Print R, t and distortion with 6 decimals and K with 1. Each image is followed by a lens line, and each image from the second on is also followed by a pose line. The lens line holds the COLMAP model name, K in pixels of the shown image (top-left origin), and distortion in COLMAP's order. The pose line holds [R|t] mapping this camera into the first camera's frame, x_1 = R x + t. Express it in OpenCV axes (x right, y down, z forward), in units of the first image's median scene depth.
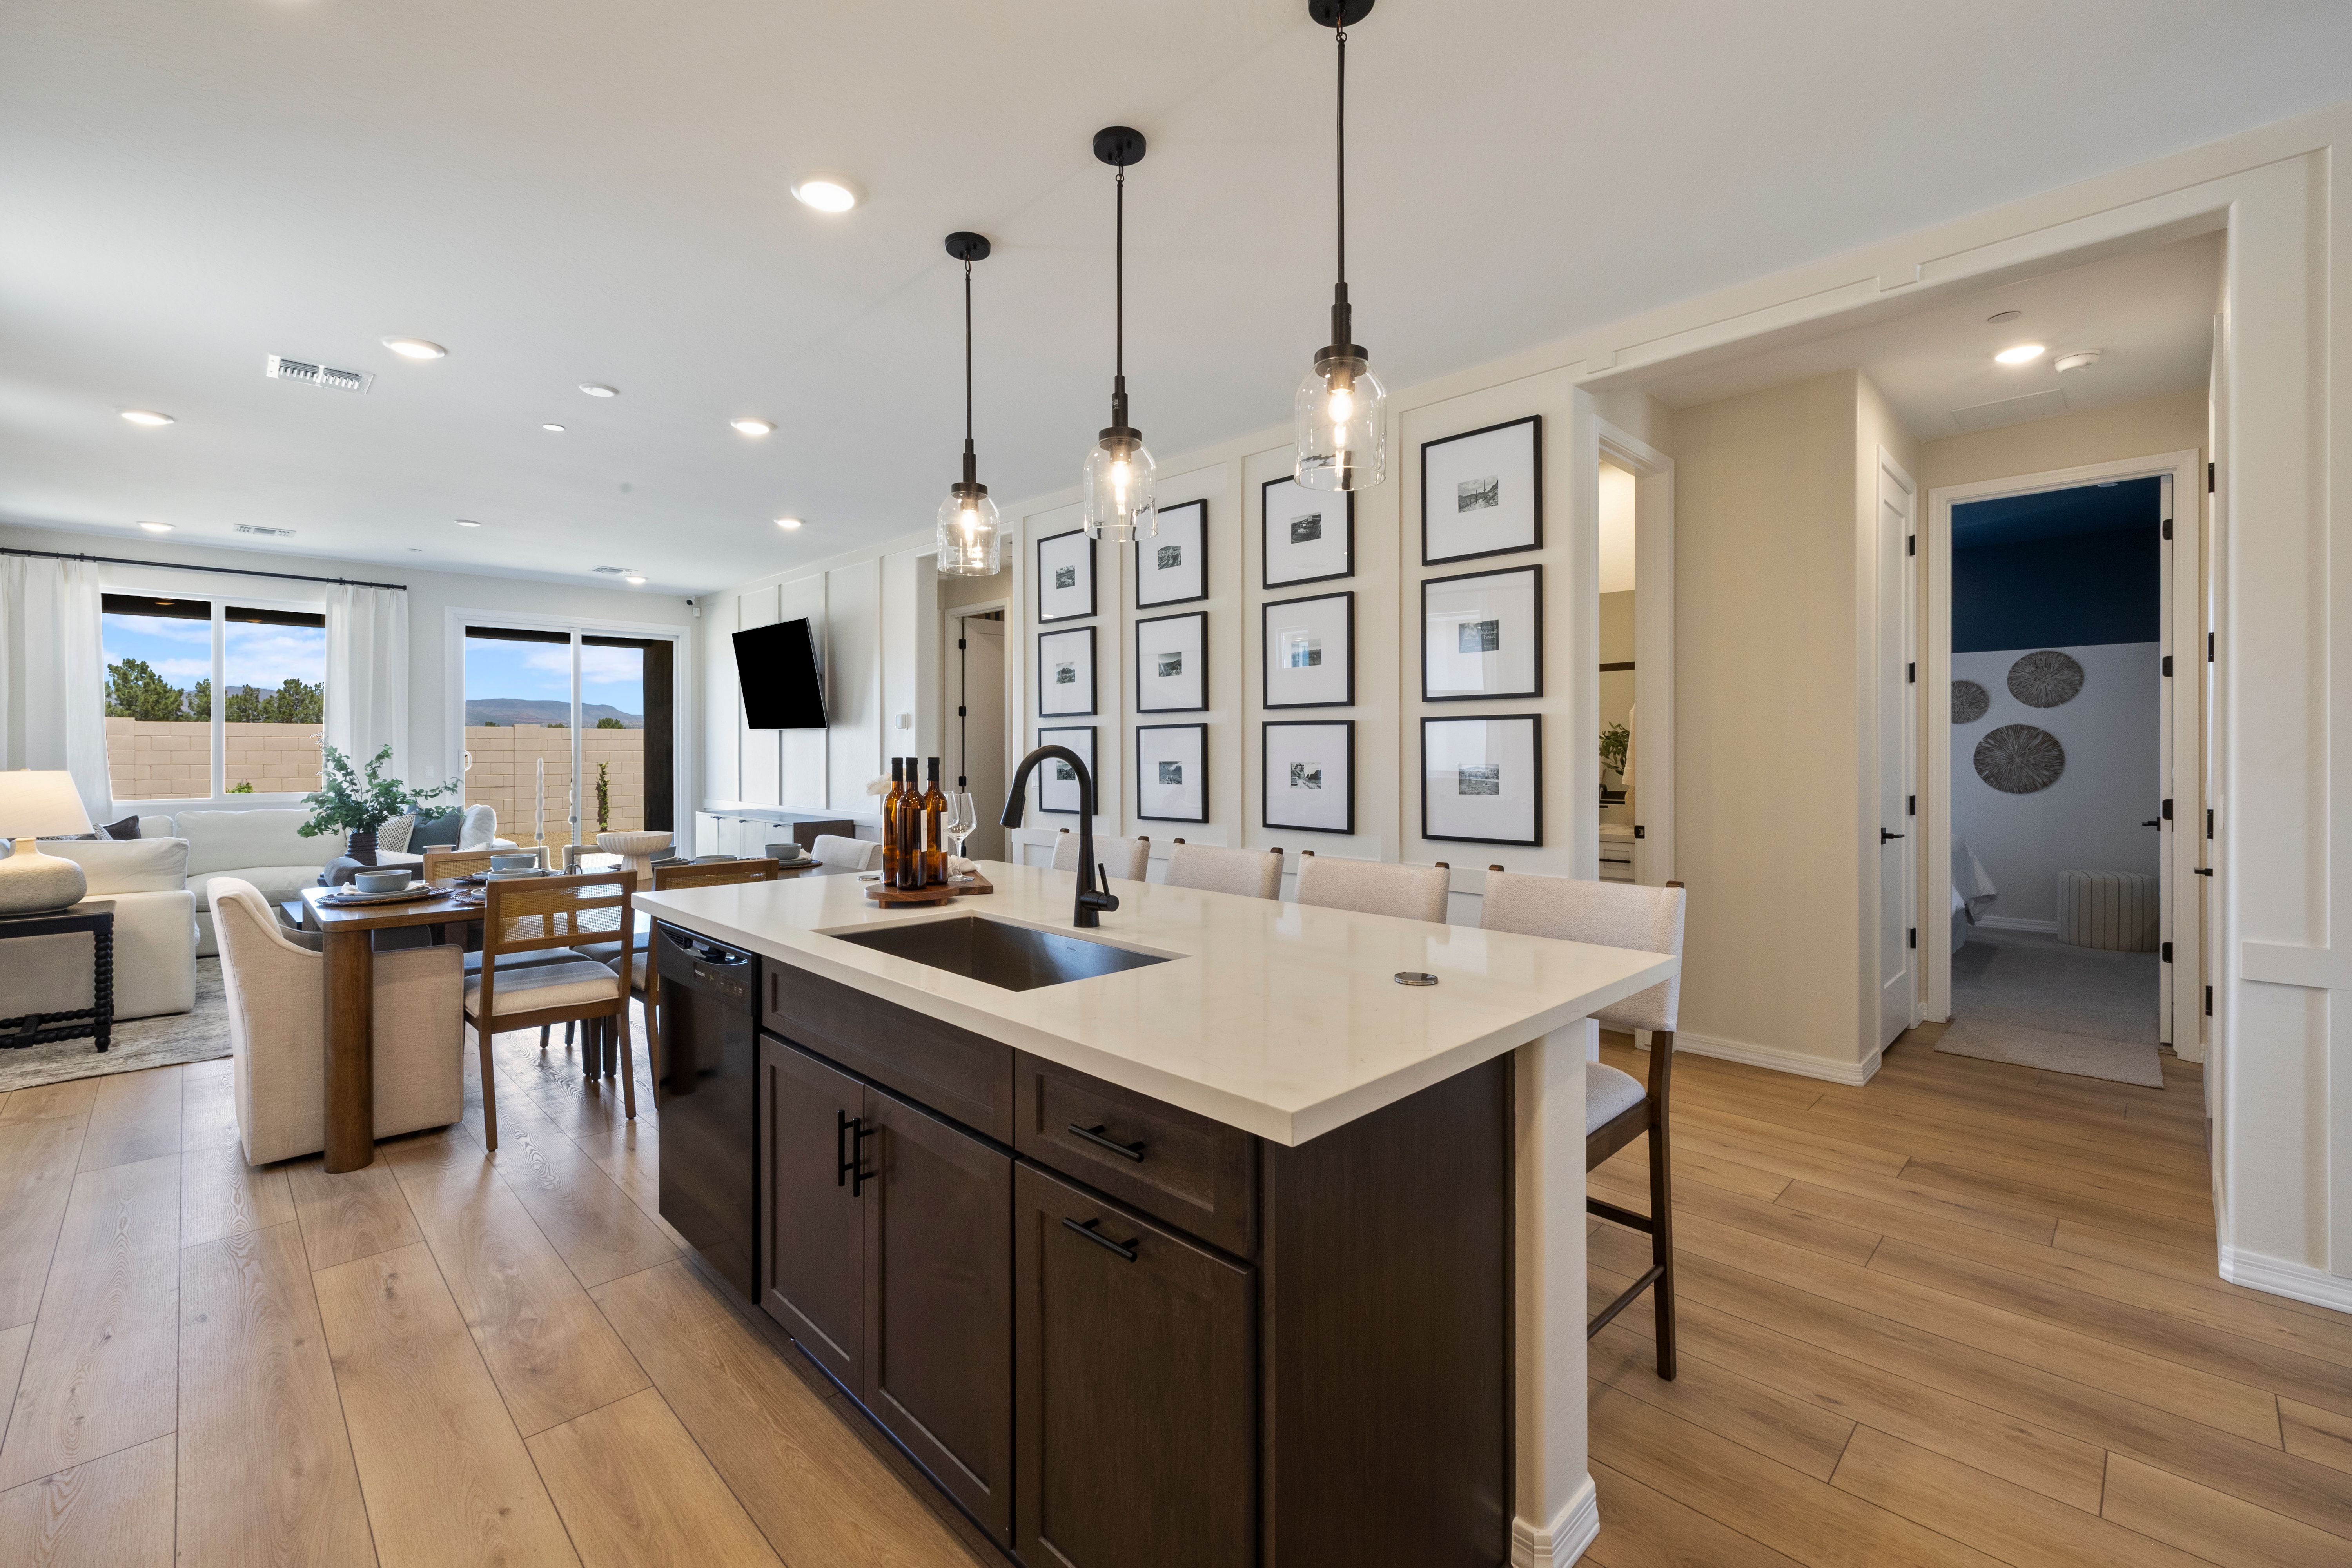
lens RADIAL K [[986.1, 0, 1183.8], [0, 986.1, 764.8], [0, 0, 1]] dist [0.001926, -0.000036]
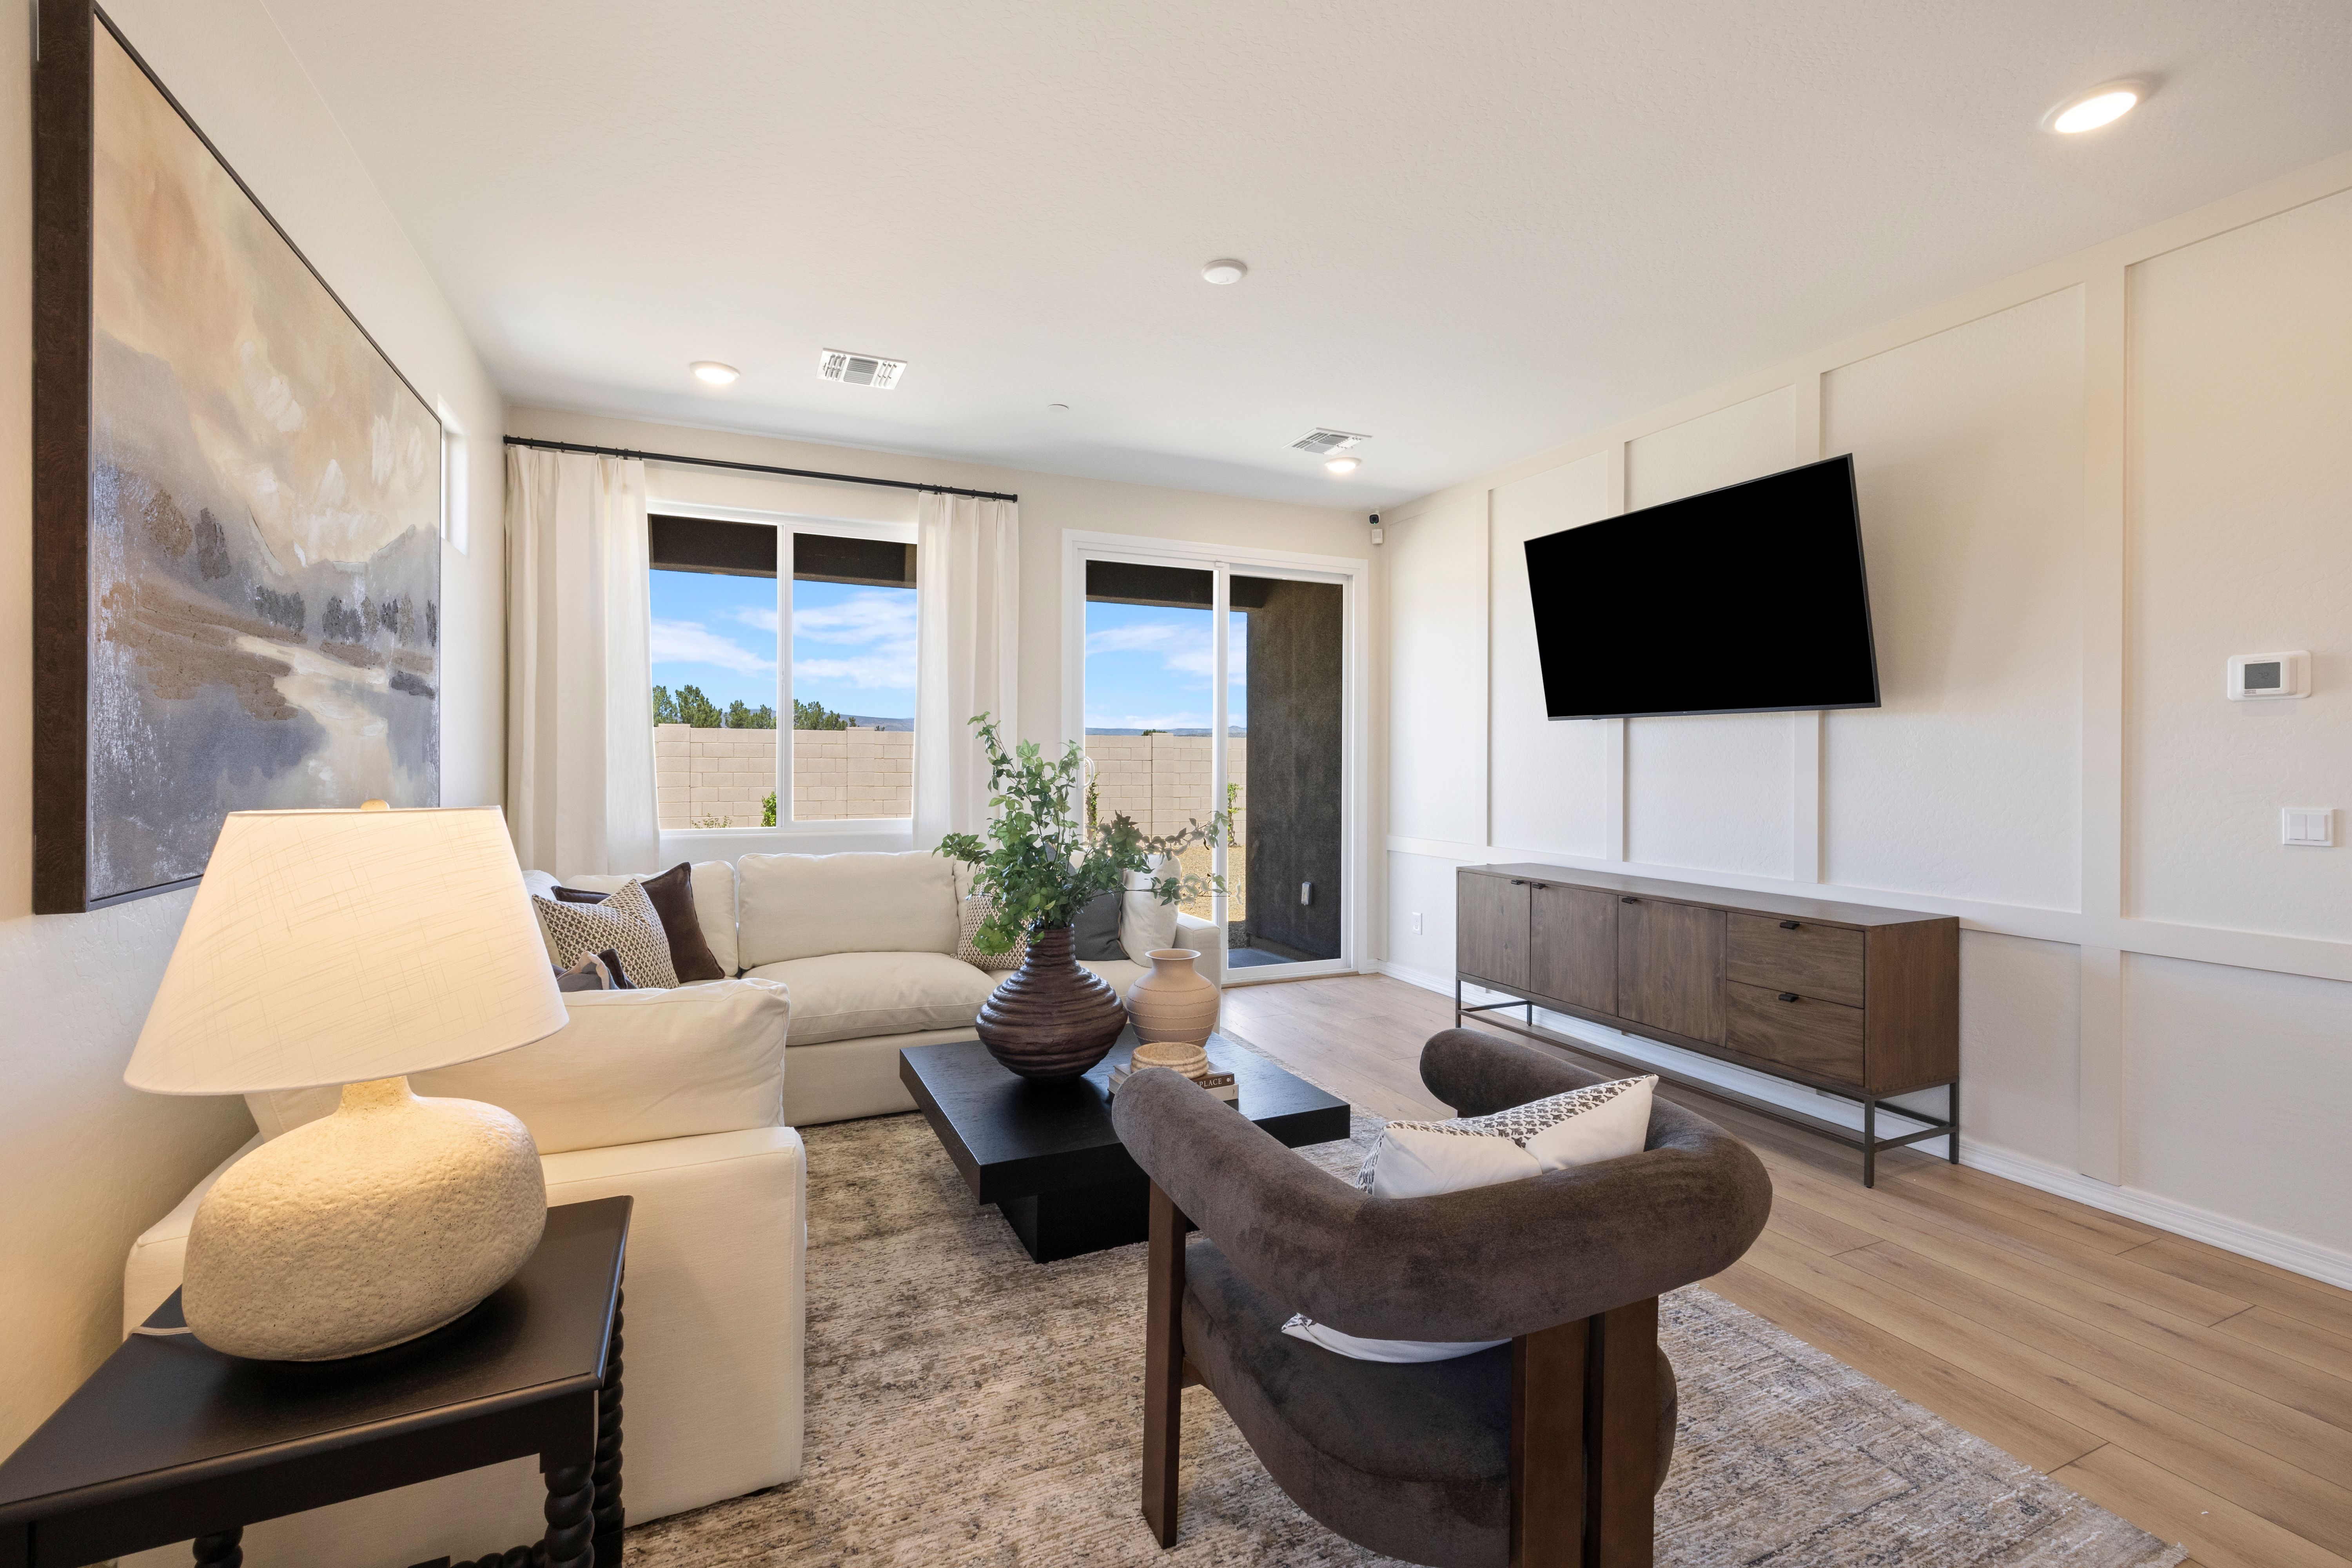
lens RADIAL K [[986.1, 0, 1175.6], [0, 986.1, 779.9], [0, 0, 1]] dist [0.001926, -0.000036]
pose [[0.936088, 0.009614, -0.351634, -0.449260], [-0.008304, 0.999952, 0.005233, -0.003555], [0.351667, -0.001979, 0.936123, 0.426713]]
